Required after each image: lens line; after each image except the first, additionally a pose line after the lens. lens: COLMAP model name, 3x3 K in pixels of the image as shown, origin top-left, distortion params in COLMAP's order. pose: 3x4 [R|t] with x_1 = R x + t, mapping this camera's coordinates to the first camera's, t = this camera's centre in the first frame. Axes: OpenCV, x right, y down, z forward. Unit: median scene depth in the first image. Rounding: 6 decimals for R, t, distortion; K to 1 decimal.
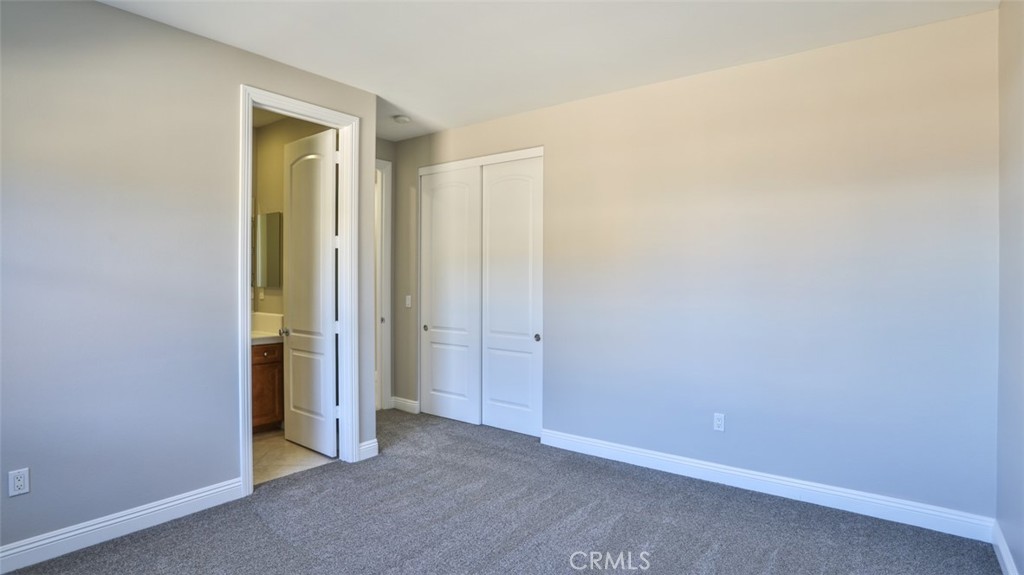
lens RADIAL K [[529.8, 0, 515.5], [0, 529.8, 283.7], [0, 0, 1]] dist [-0.019772, -0.000129]
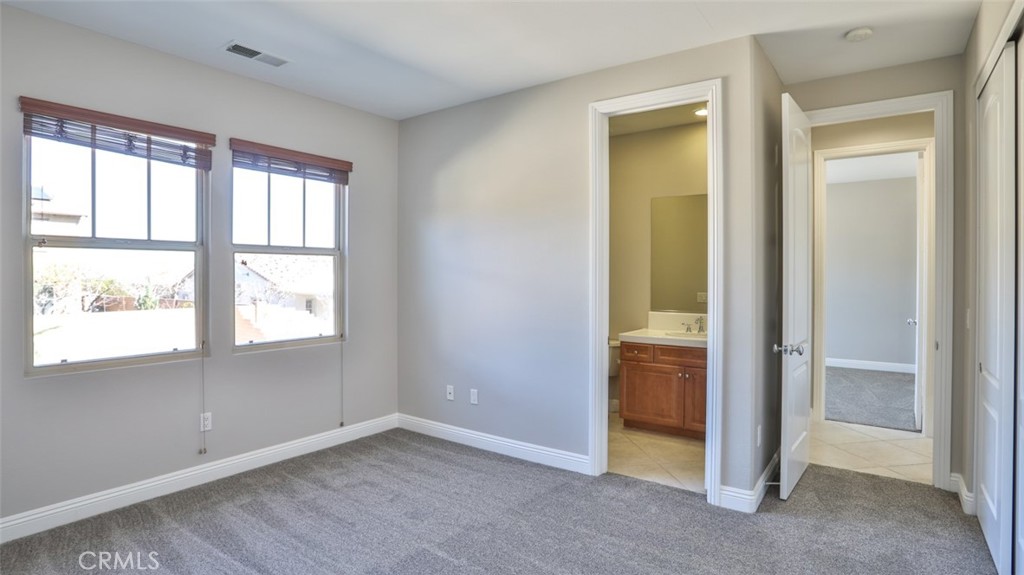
lens RADIAL K [[529.8, 0, 494.7], [0, 529.8, 285.5], [0, 0, 1]] dist [-0.019772, -0.000129]
pose [[0.044497, 0.014764, -0.998900, 0.504232], [-0.014281, 0.999798, 0.014141, -0.006863], [0.998907, 0.013636, 0.044698, 0.645743]]
